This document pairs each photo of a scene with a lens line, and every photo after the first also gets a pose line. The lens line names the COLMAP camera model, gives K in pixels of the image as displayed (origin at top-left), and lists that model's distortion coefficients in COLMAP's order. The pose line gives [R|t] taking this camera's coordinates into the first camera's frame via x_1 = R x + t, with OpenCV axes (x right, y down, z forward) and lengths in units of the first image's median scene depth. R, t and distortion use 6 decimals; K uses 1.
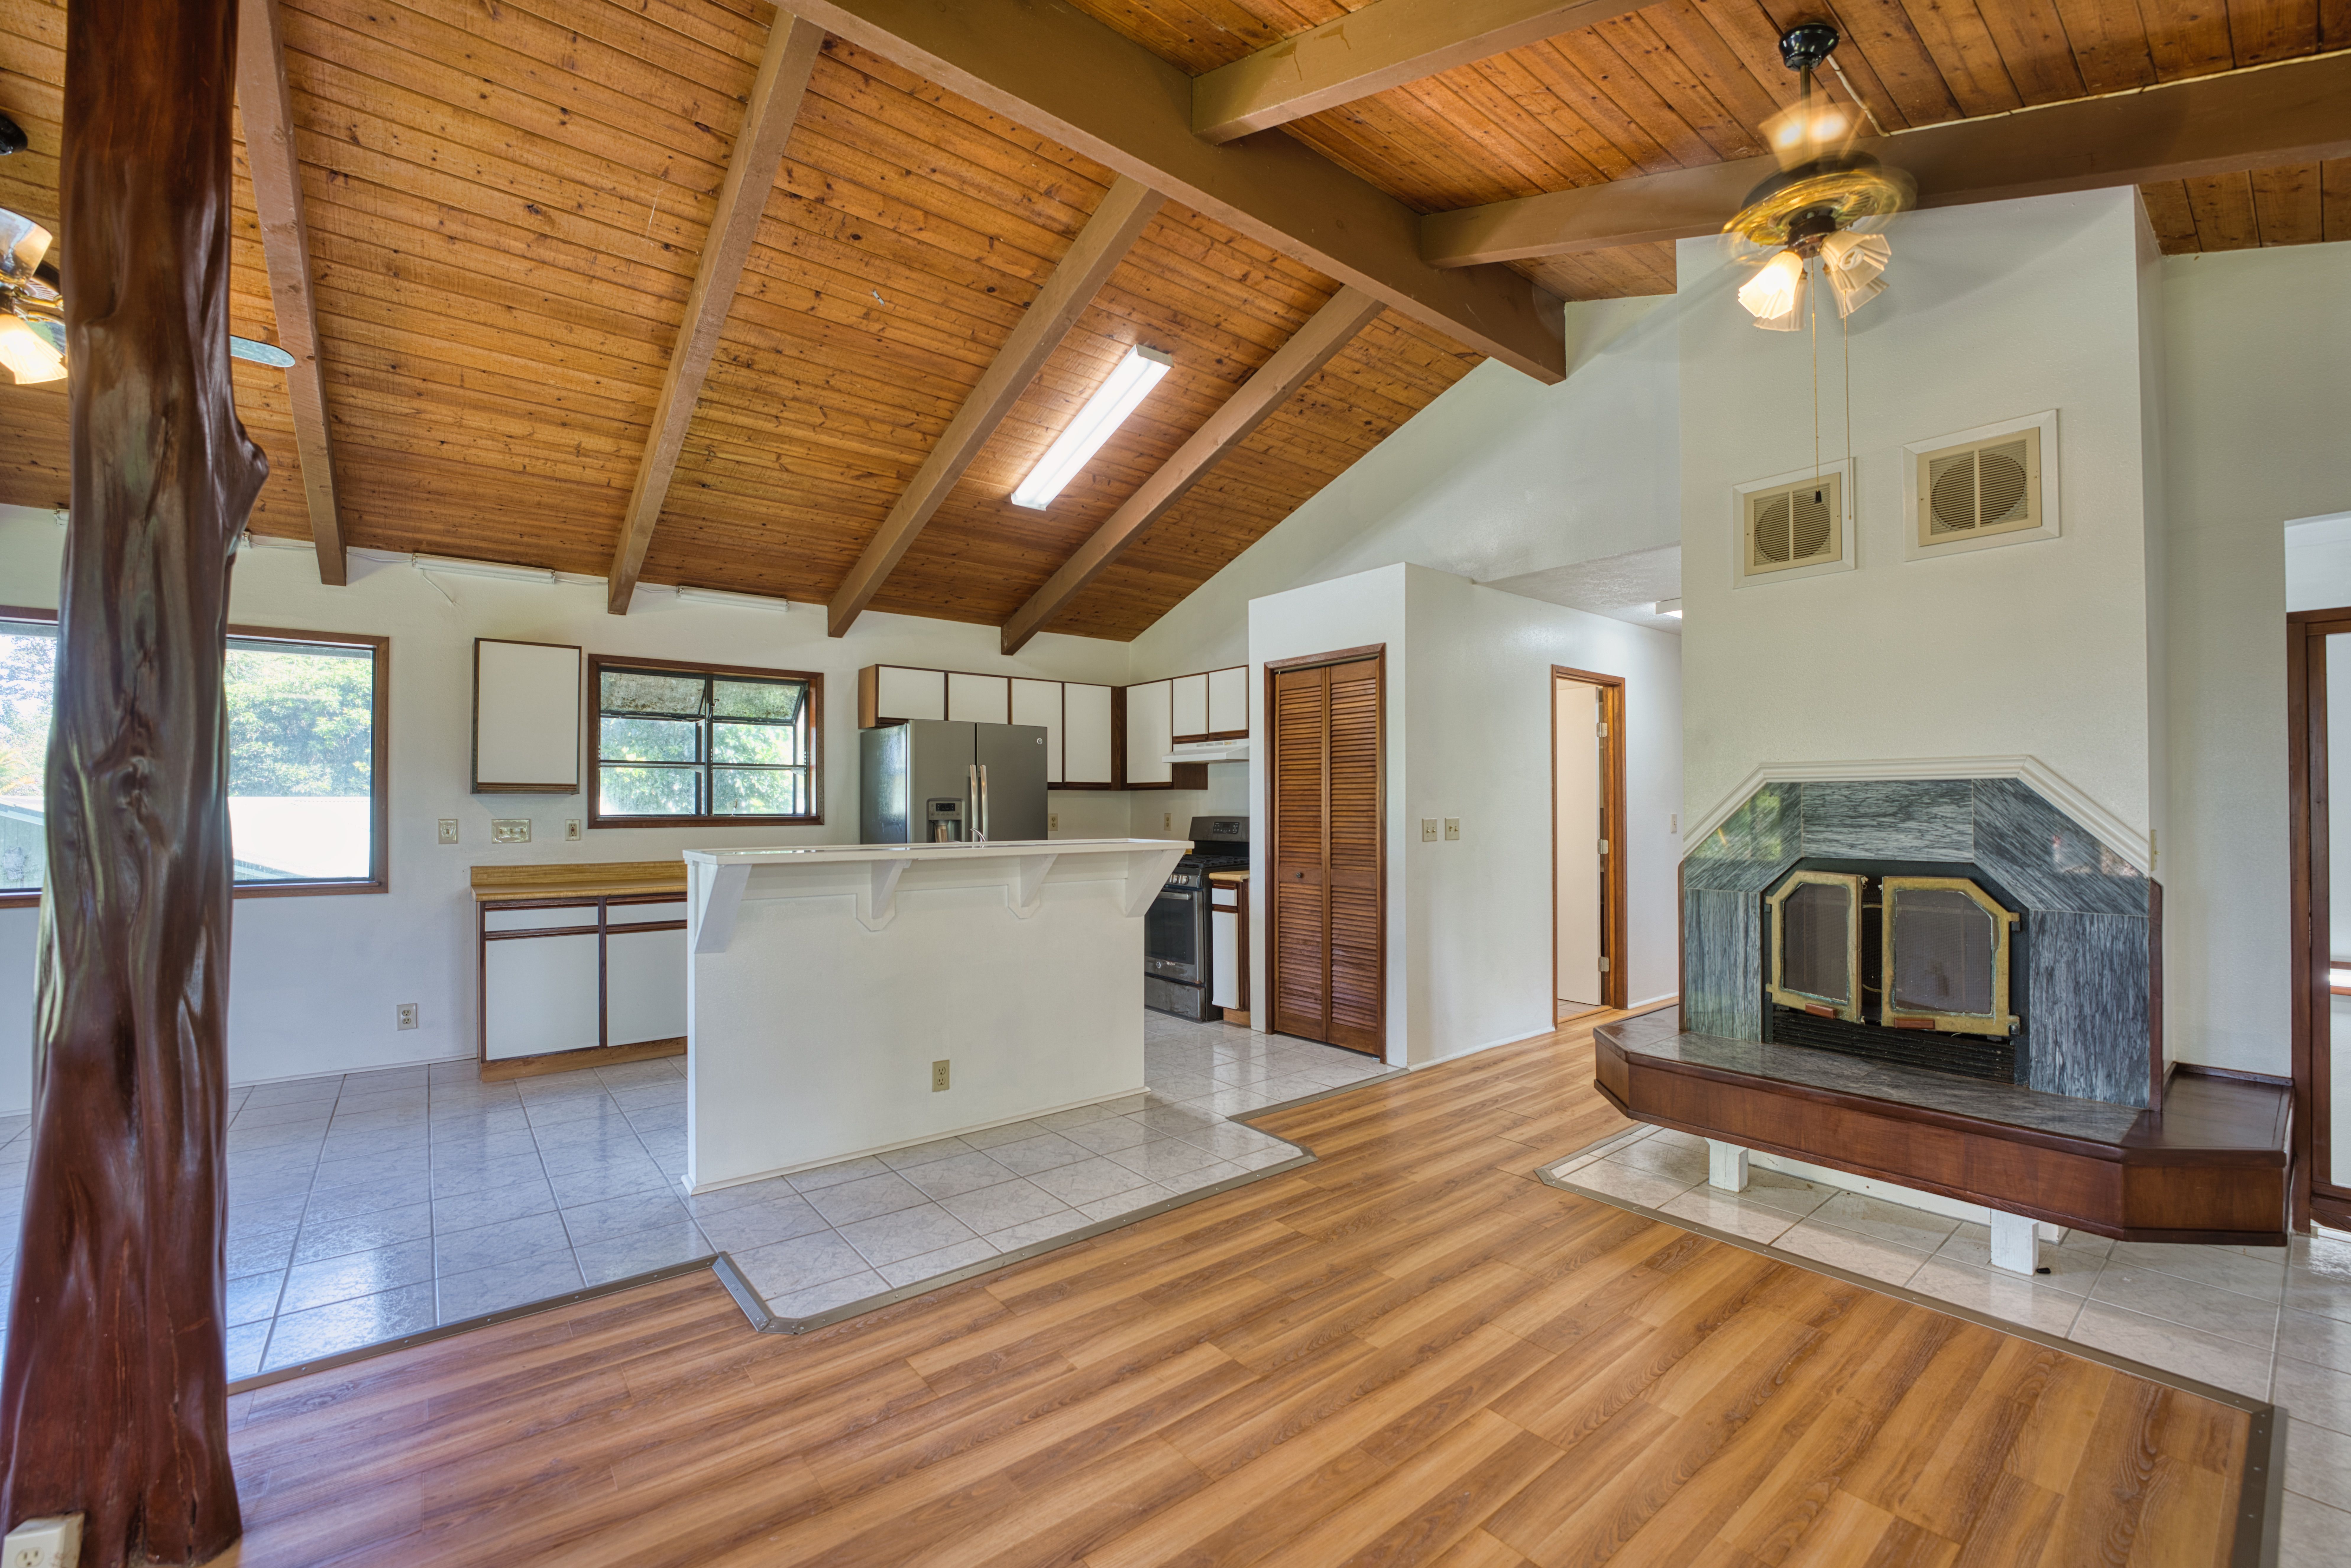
lens RADIAL K [[954.1, 0, 1174.6], [0, 954.1, 797.8], [0, 0, 1]] dist [-0.029589, 0.003747]
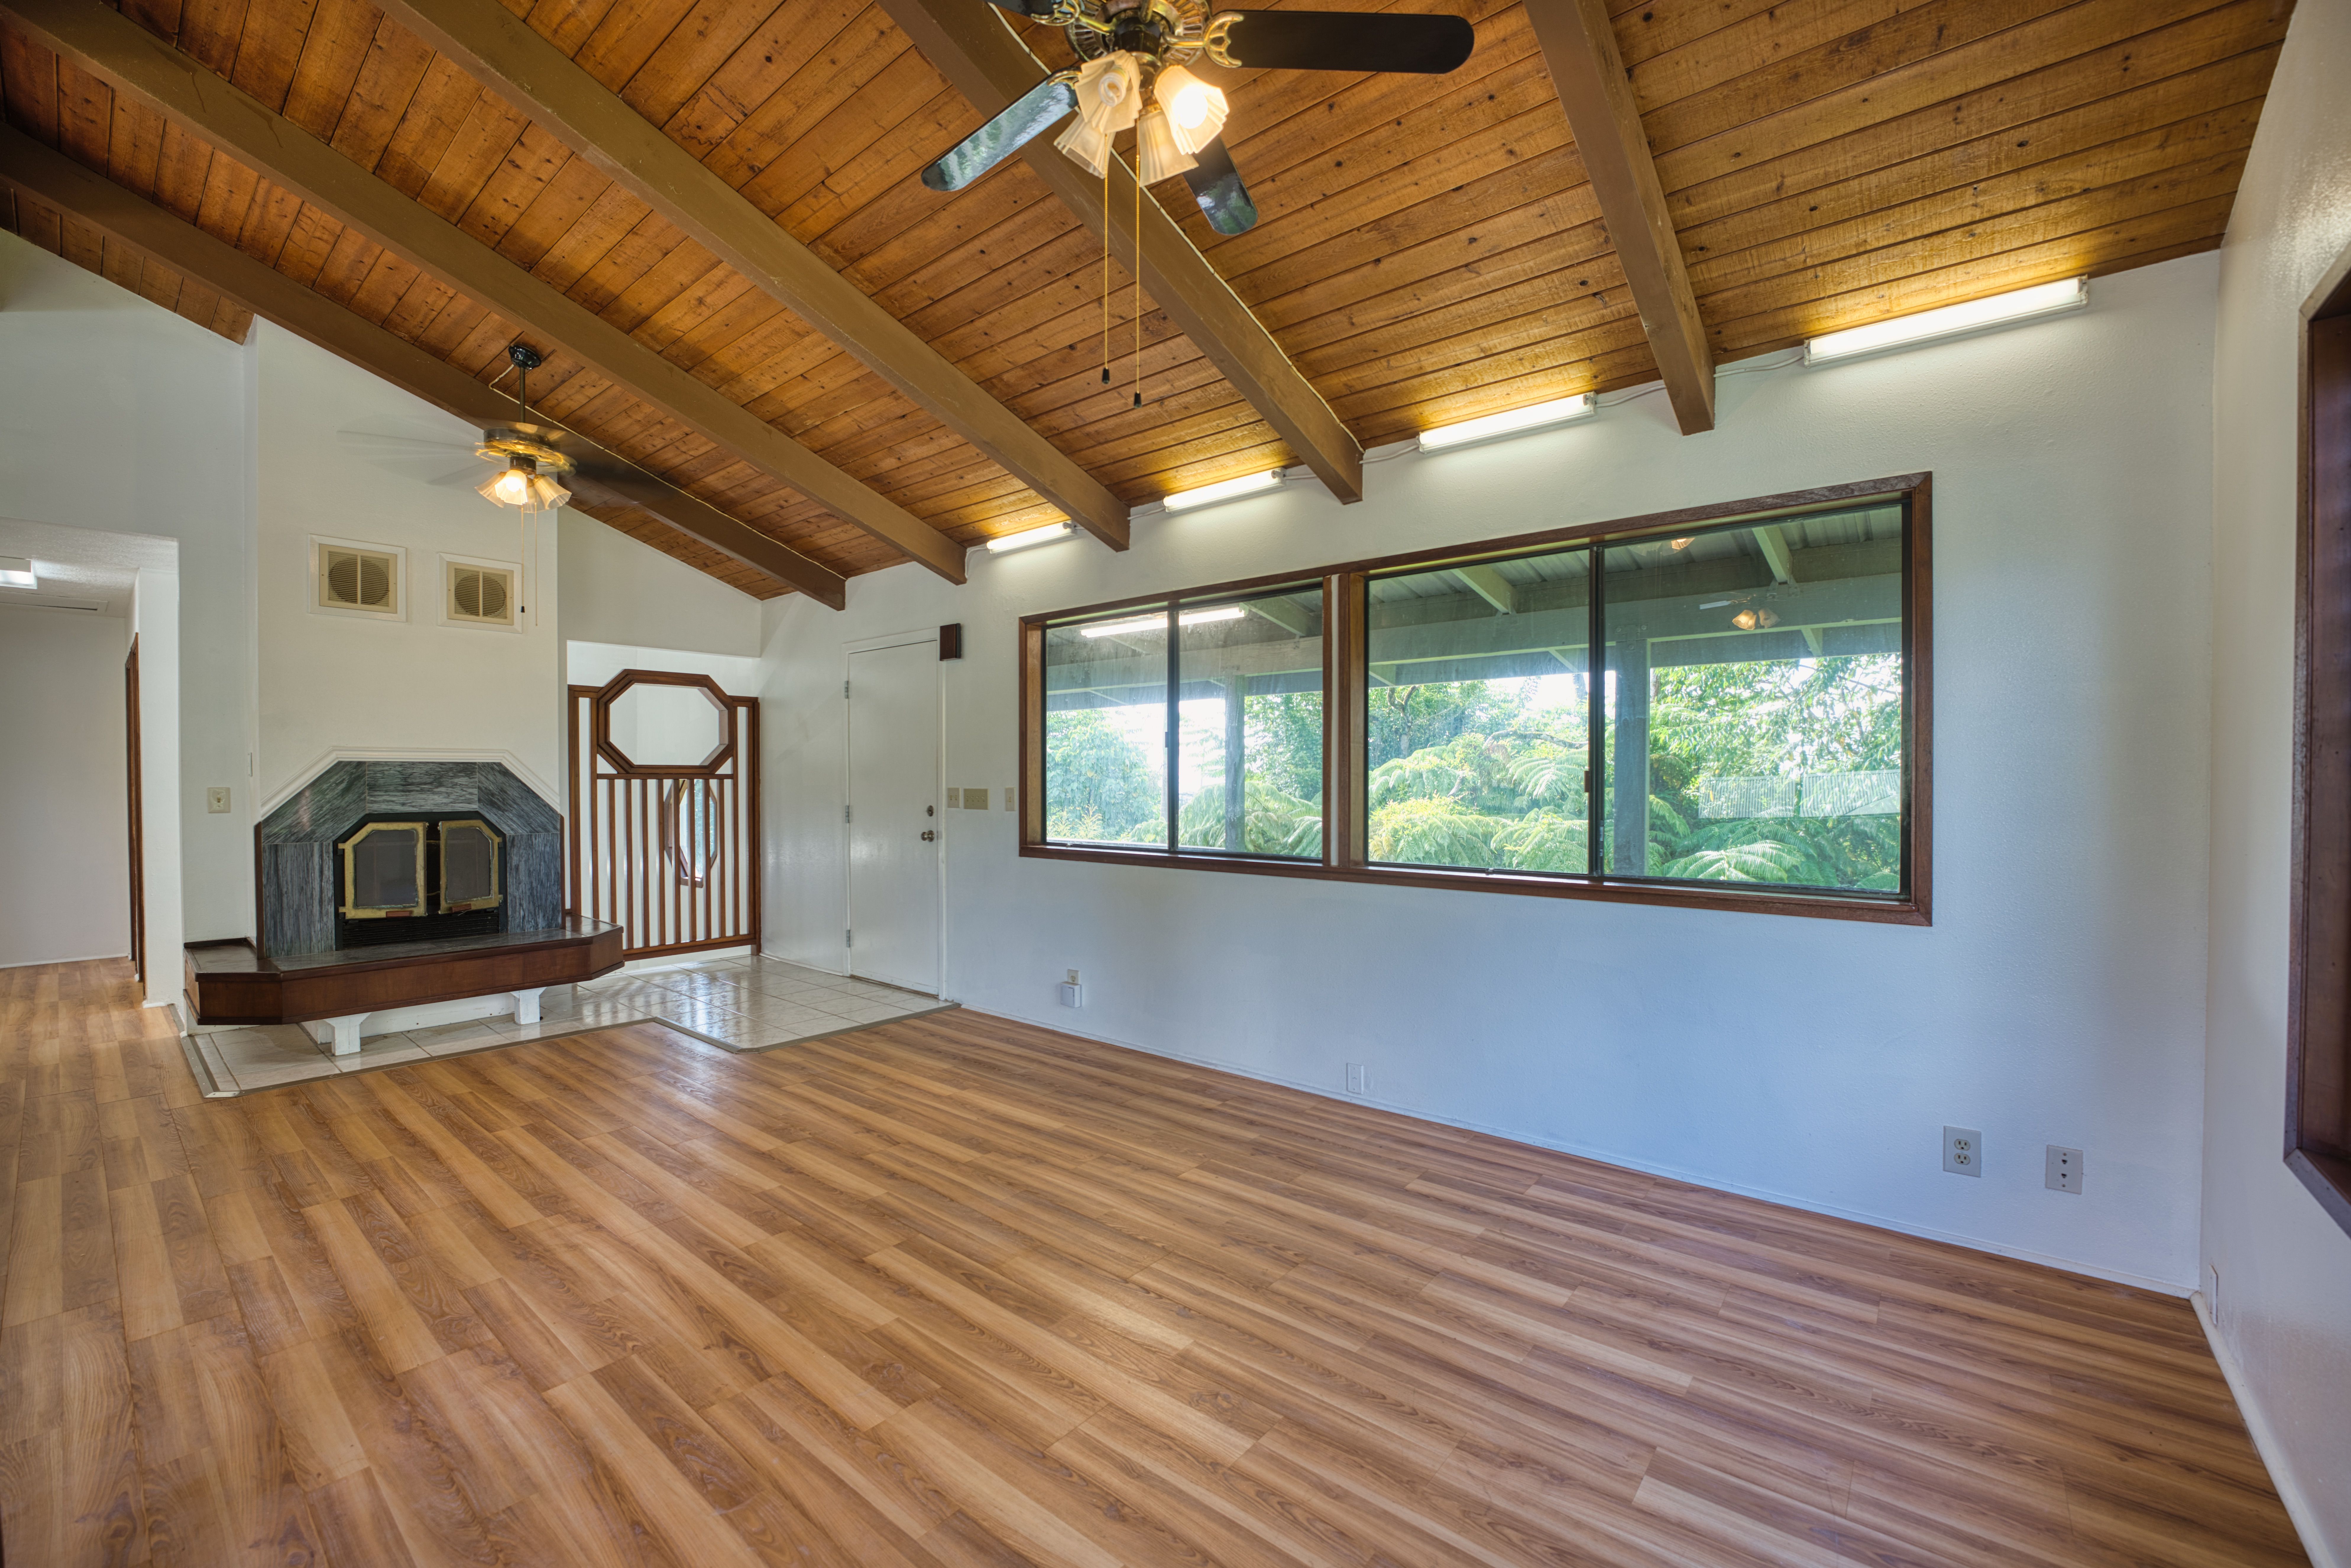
lens RADIAL K [[954.1, 0, 1158.3], [0, 954.1, 794.8], [0, 0, 1]] dist [-0.029589, 0.003747]
pose [[-0.198698, -0.015039, 0.979945, -0.948717], [-0.006638, 0.999880, 0.013999, 0.006254], [-0.980038, -0.003723, -0.198774, 0.099585]]
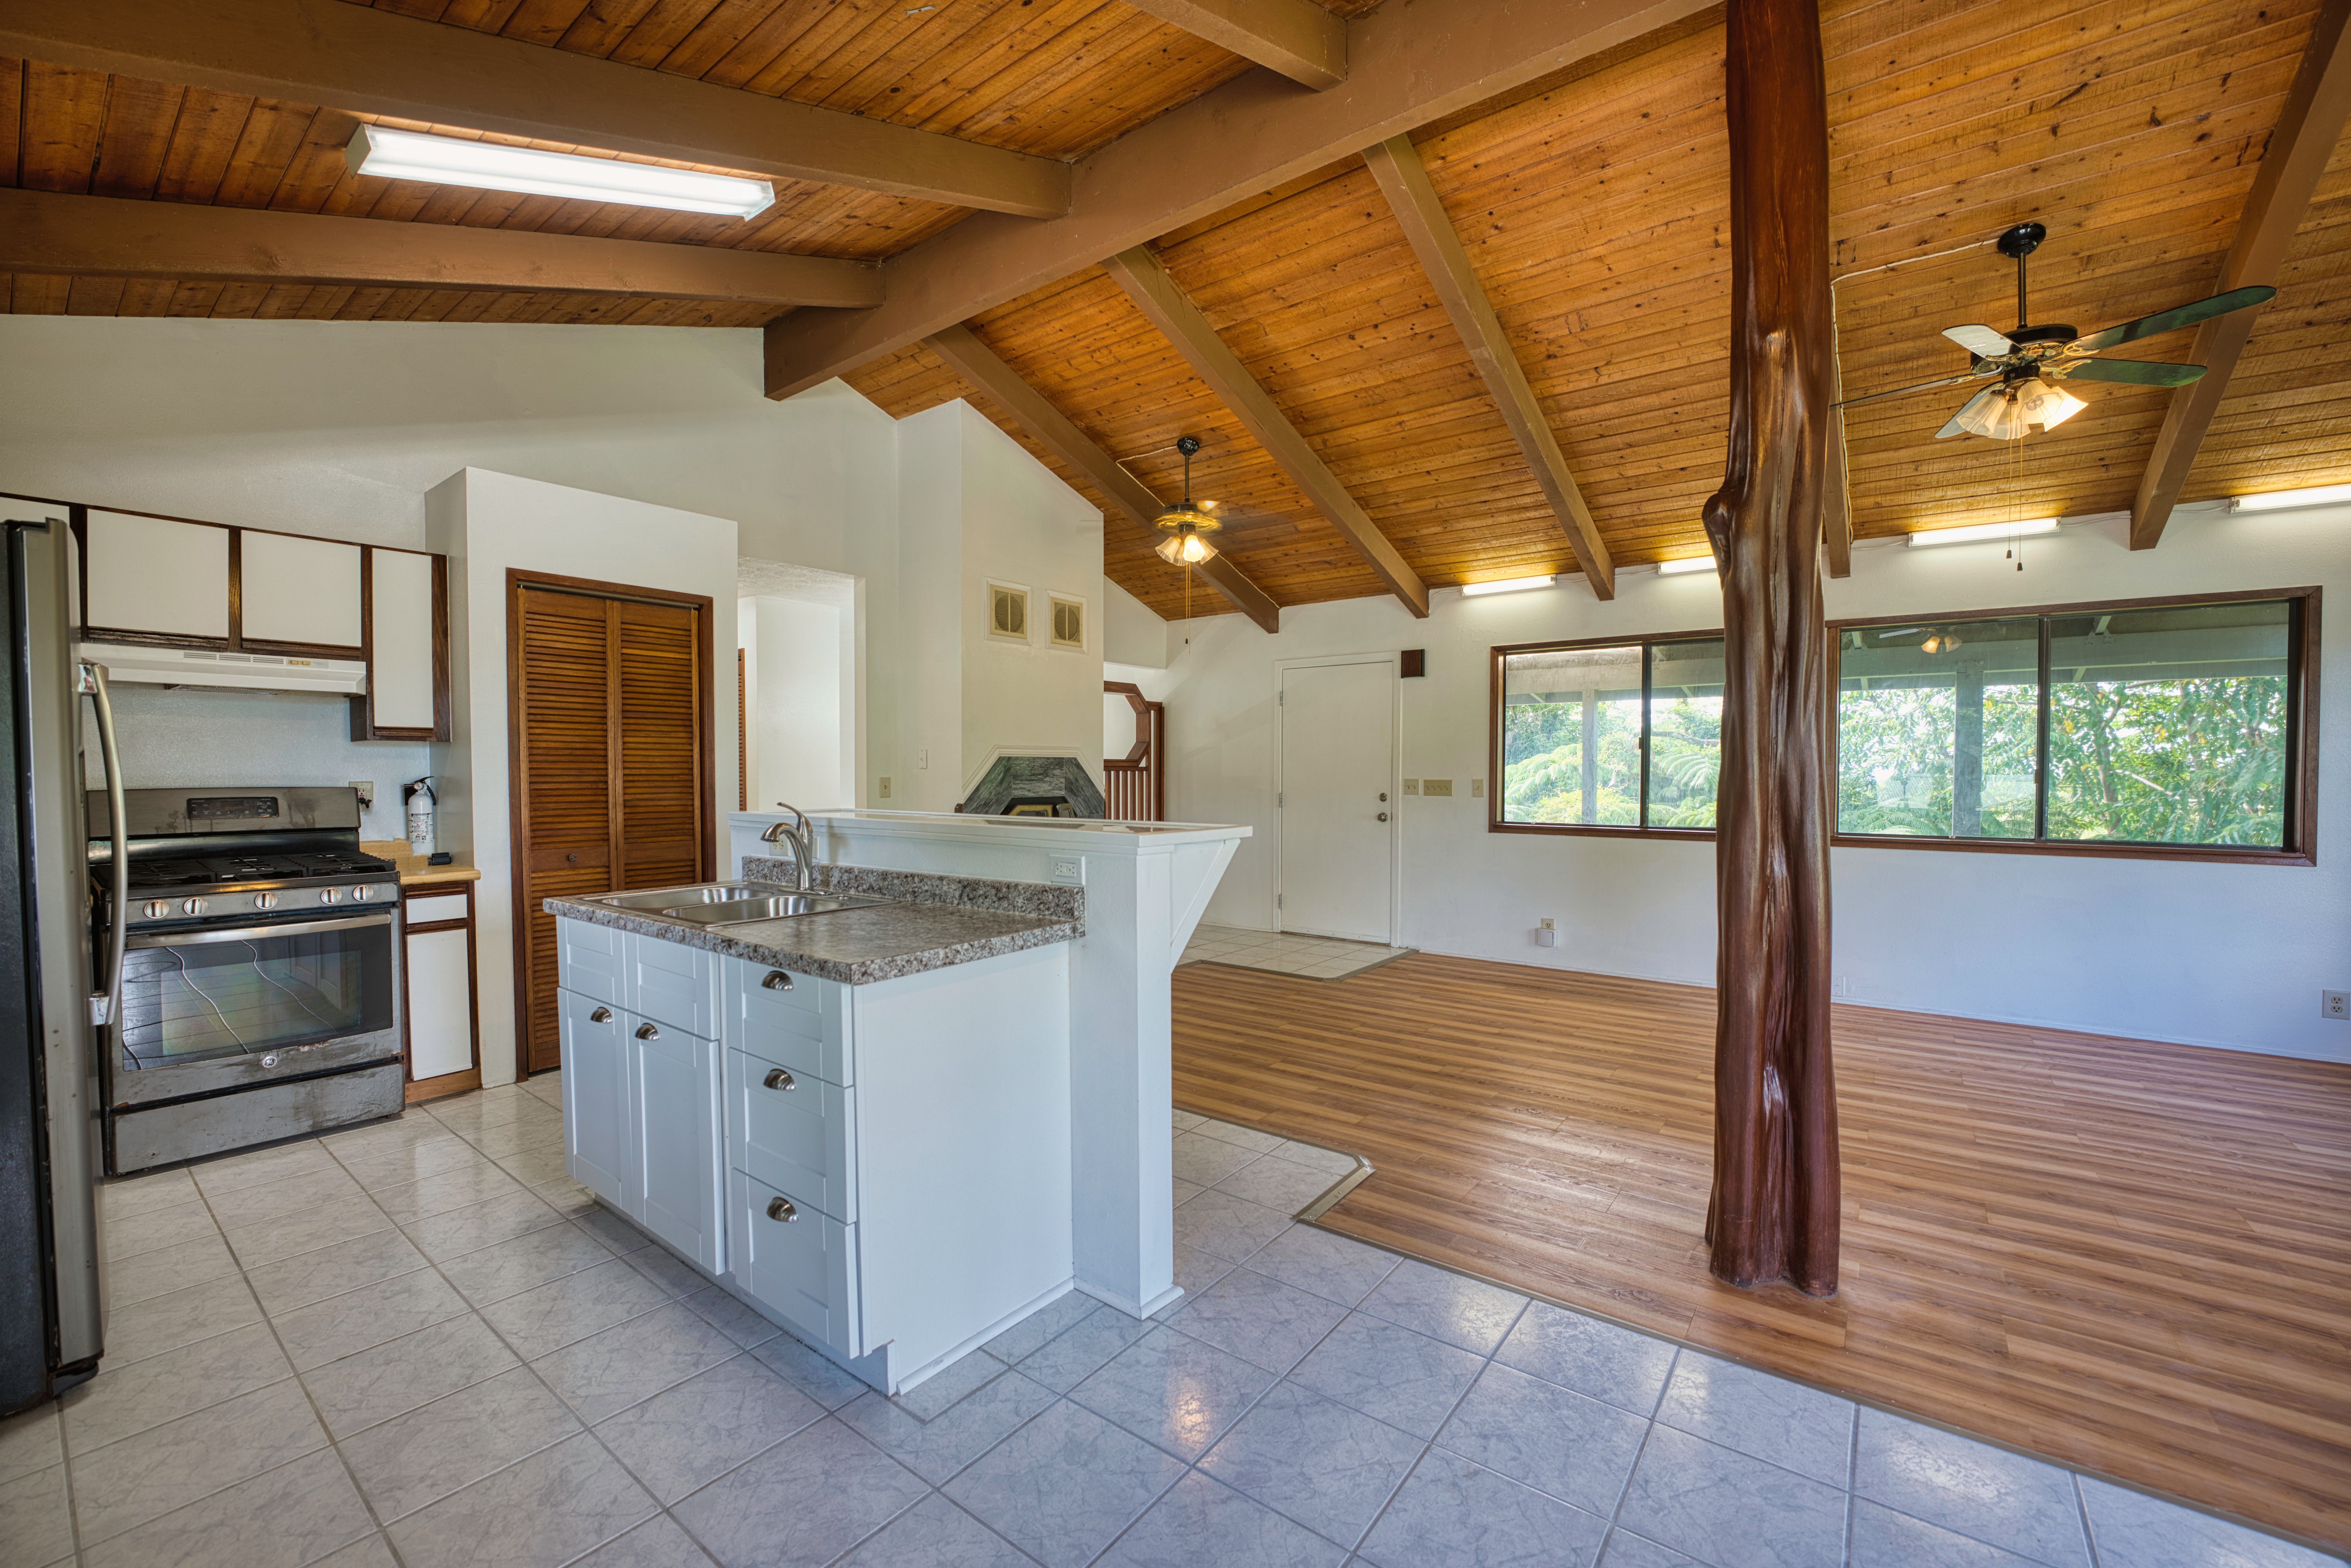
lens RADIAL K [[954.1, 0, 1159.7], [0, 954.1, 792.4], [0, 0, 1]] dist [-0.029589, 0.003747]
pose [[-0.232844, -0.021945, 0.972266, -1.156183], [-0.008978, 0.999751, 0.020415, 0.011524], [-0.972473, -0.003975, -0.232983, 1.125932]]
